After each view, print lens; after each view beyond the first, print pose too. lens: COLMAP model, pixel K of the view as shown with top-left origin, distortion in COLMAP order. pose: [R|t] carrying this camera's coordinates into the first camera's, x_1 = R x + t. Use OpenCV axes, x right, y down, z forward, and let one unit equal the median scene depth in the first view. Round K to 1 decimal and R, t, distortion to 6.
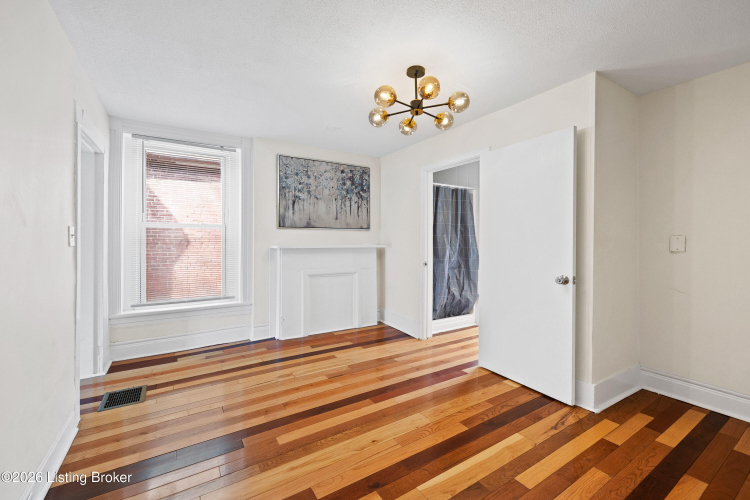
lens RADIAL K [[313.7, 0, 384.0], [0, 313.7, 238.3], [0, 0, 1]] dist [0.000295, -0.000034]
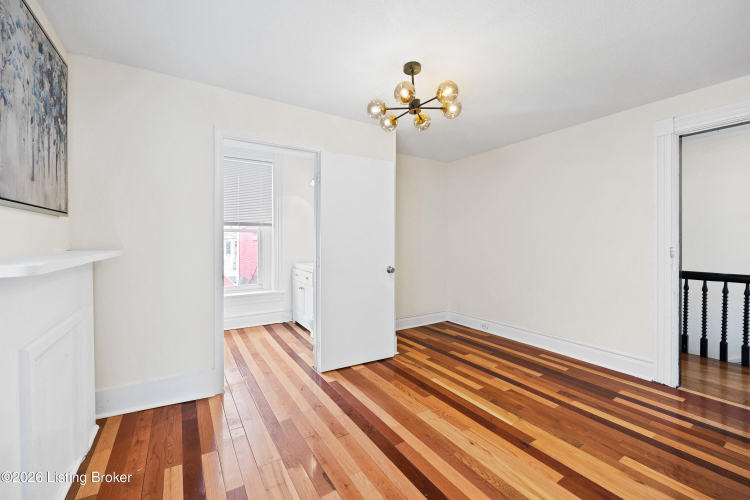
lens RADIAL K [[313.7, 0, 384.0], [0, 313.7, 238.3], [0, 0, 1]] dist [0.000295, -0.000034]
pose [[-0.006043, 0.008174, 0.999948, -0.747277], [-0.011451, 0.999900, -0.008243, 0.003750], [-0.999916, -0.011500, -0.005948, 0.934104]]
